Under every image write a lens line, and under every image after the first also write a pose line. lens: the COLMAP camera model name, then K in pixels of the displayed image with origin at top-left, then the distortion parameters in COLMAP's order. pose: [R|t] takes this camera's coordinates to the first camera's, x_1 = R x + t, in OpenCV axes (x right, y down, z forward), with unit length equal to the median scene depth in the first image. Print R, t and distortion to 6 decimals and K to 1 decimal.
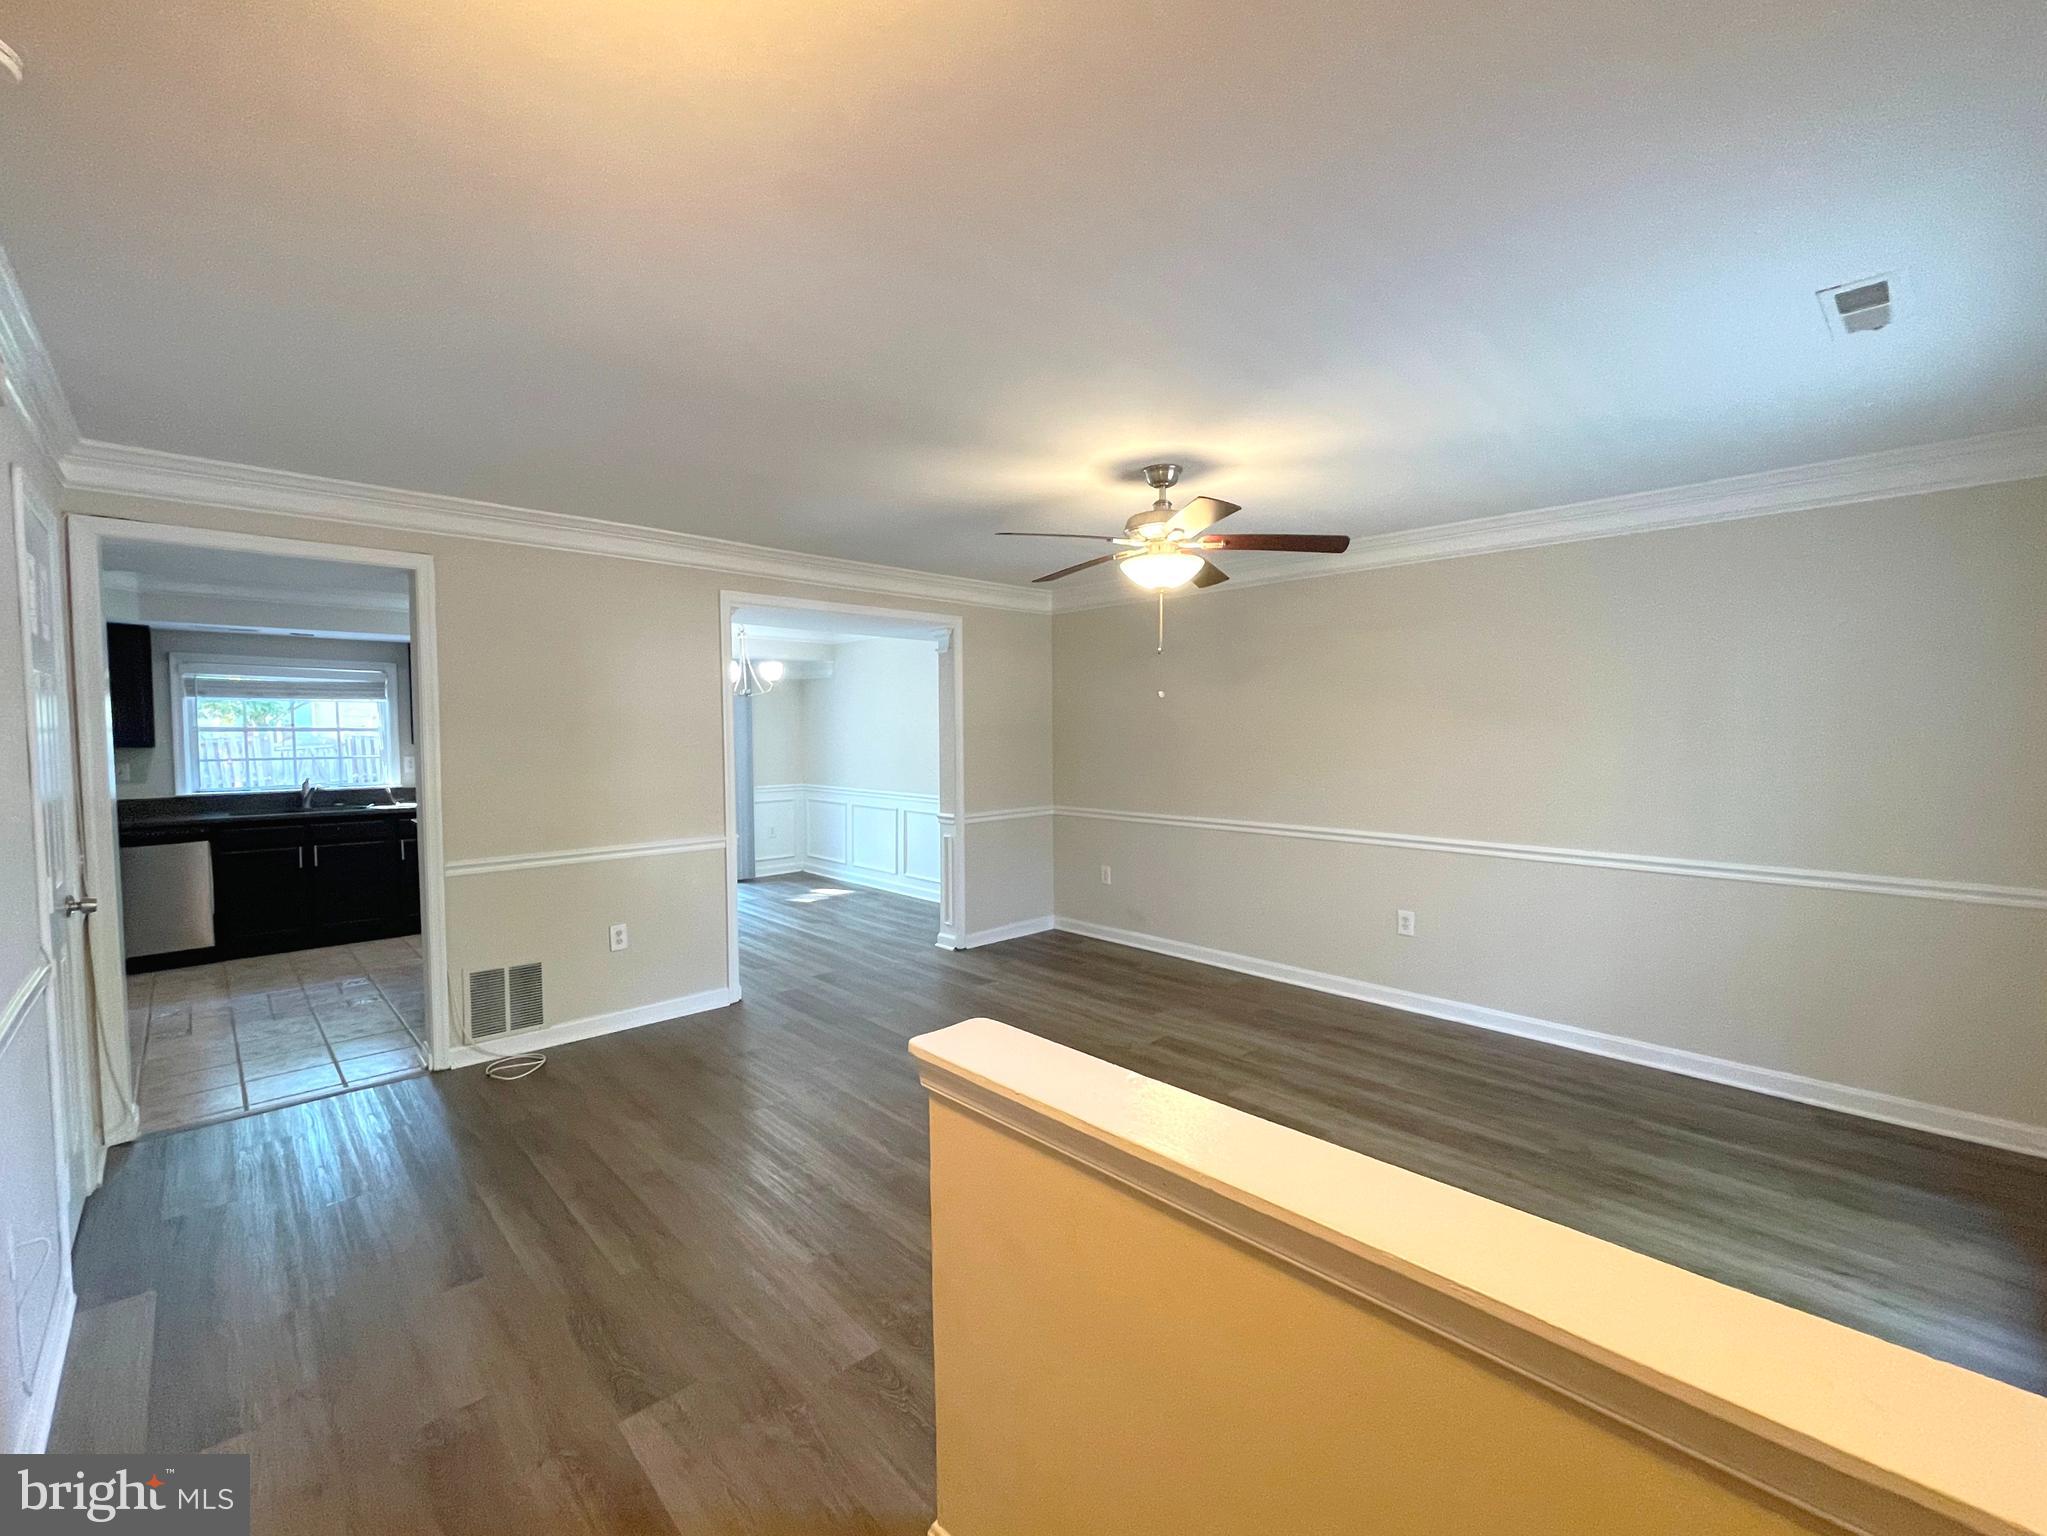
lens RADIAL K [[861.2, 0, 1023.5], [0, 861.2, 768.0], [0, 0, 1]] dist [0.001312, 0.000058]
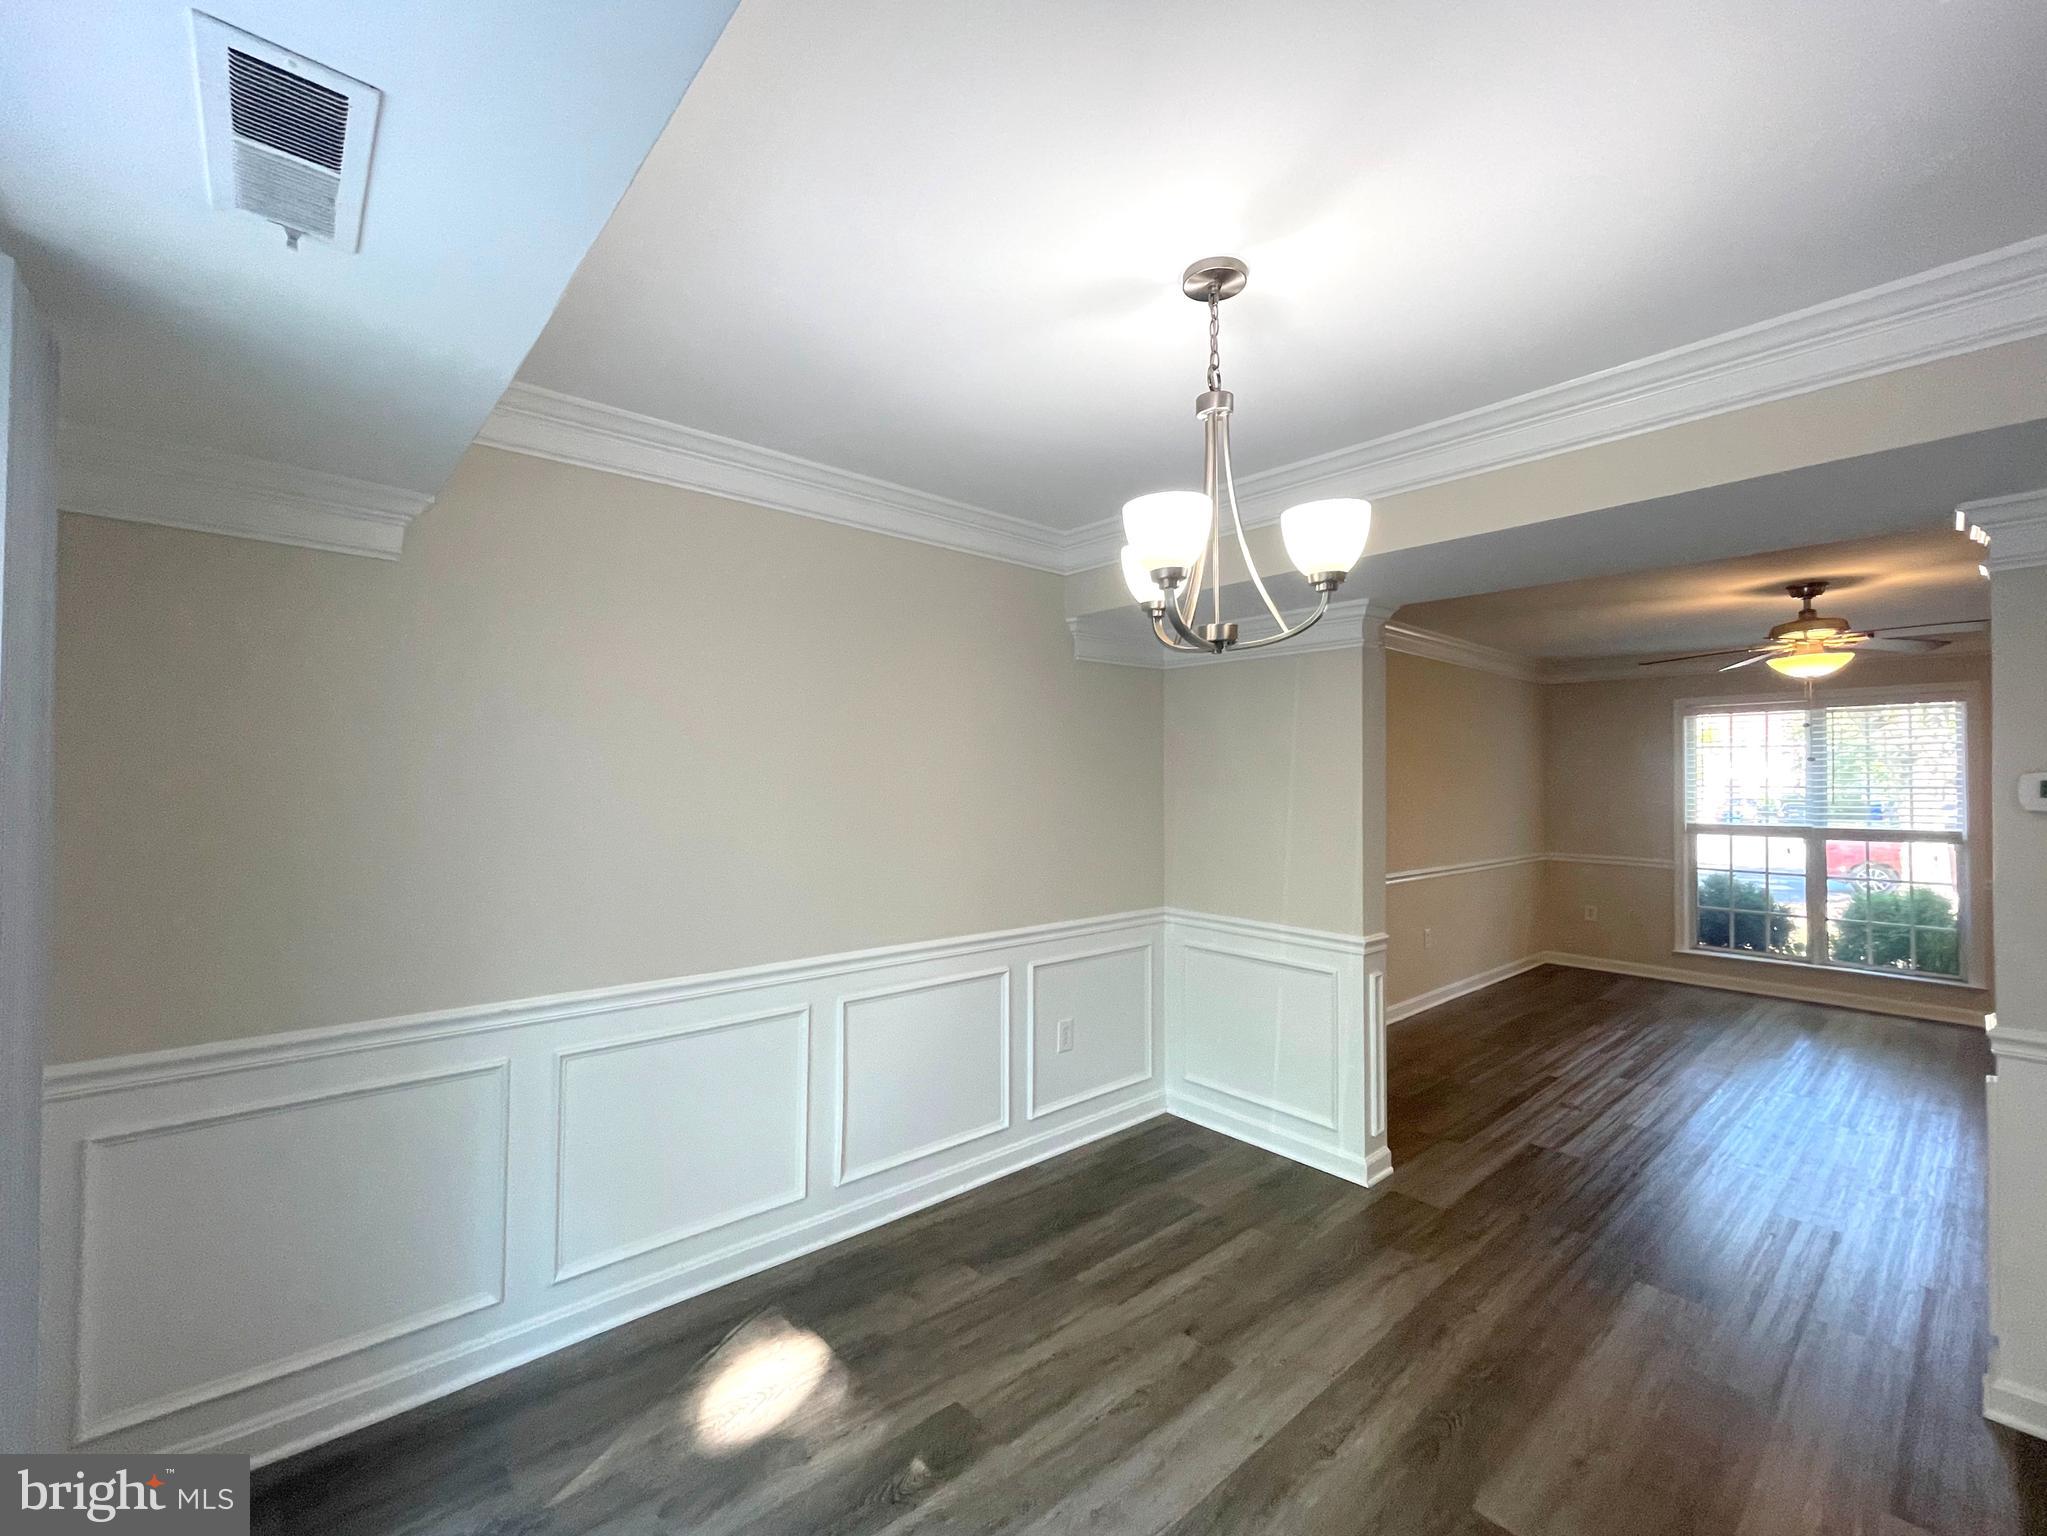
lens RADIAL K [[841.7, 0, 1007.8], [0, 841.7, 769.4], [0, 0, 1]] dist [-0.001320, -0.000193]
pose [[0.057185, 0.018528, 0.998192, -0.775263], [0.039485, 0.999004, -0.020805, -0.062294], [-0.997582, 0.040603, 0.056397, 1.422111]]
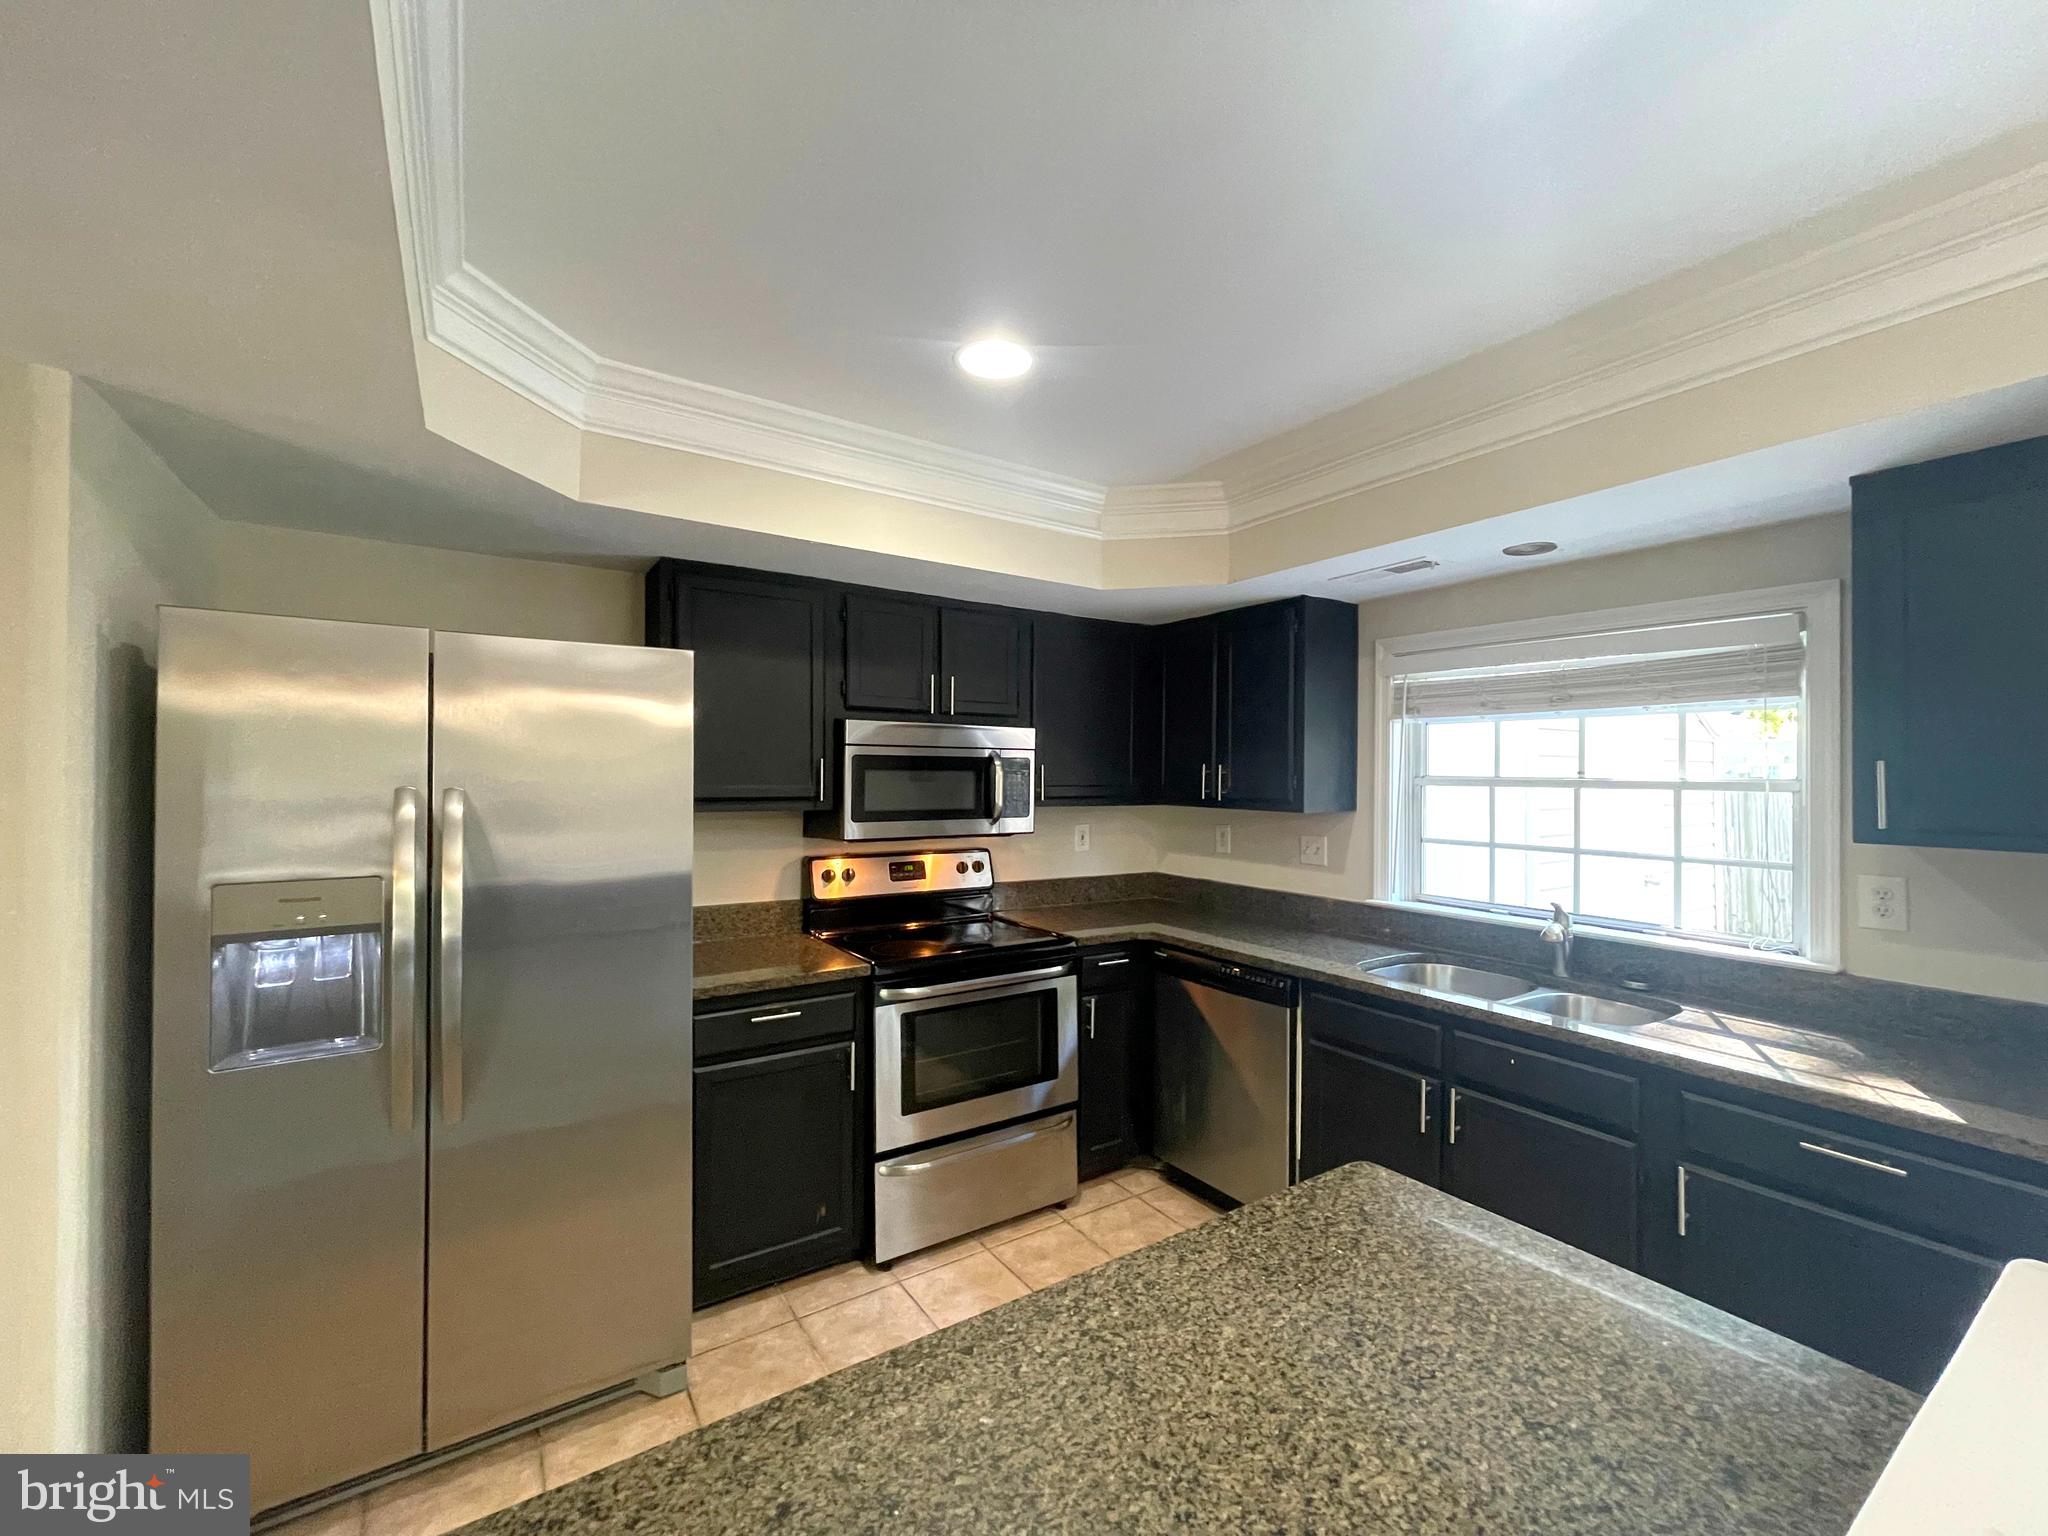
lens RADIAL K [[832.7, 0, 1030.5], [0, 832.7, 769.6], [0, 0, 1]] dist [0.003887, 0.000208]
pose [[-0.183825, -0.003009, -0.982954, -0.501811], [-0.049949, 0.998732, 0.006283, -0.051936], [0.981689, 0.050252, -0.183743, 1.032695]]
